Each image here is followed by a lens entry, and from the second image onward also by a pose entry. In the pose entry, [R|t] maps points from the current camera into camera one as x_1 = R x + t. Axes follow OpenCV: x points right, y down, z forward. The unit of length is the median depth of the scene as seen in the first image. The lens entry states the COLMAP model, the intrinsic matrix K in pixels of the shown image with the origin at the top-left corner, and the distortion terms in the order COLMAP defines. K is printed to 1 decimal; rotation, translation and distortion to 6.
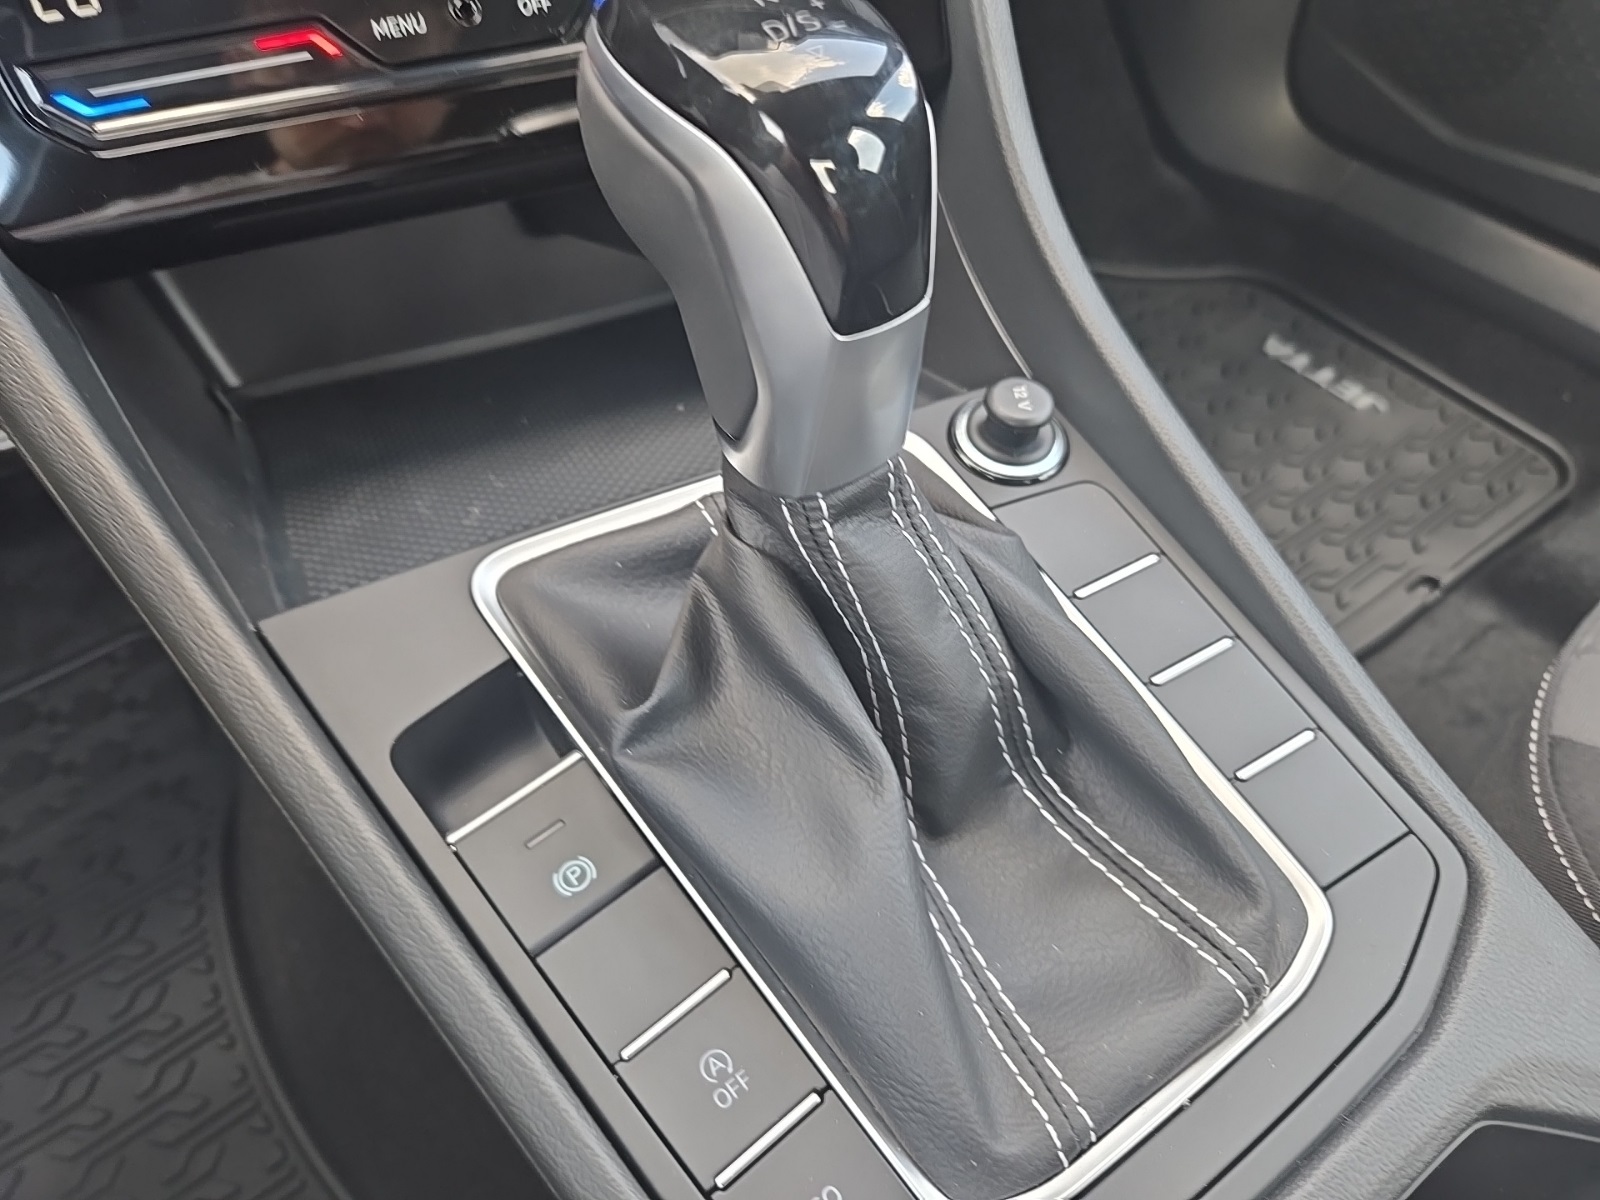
lens RADIAL K [[1079.7, 0, 800.0], [0, 1079.7, 600.0], [0, 0, 1]] dist [0.074095, -0.072865]
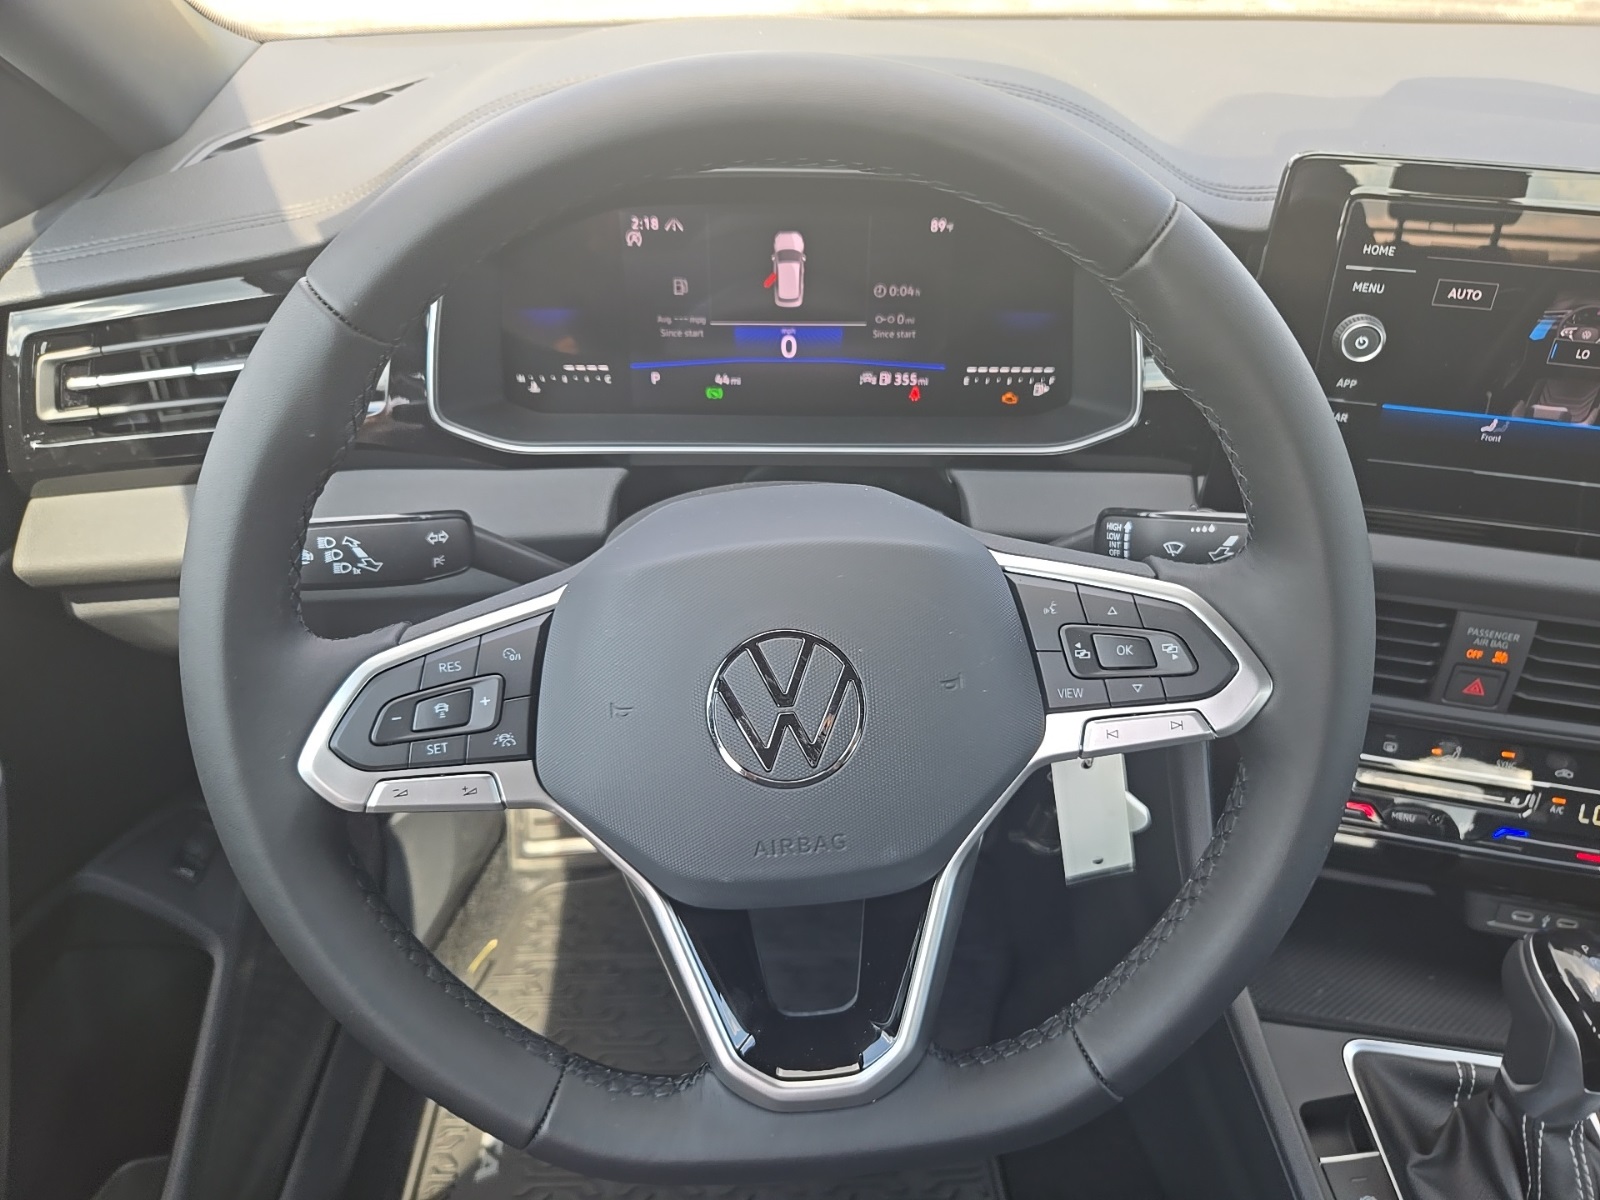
lens RADIAL K [[1091.1, 0, 810.8], [0, 1091.1, 605.8], [0, 0, 1]] dist [0.034305, -0.033500]
pose [[0.825717, 0.361625, -0.432918, -0.608281], [-0.436878, 0.895470, -0.085265, -0.179730], [0.356831, 0.259538, 0.897392, -1.881916]]
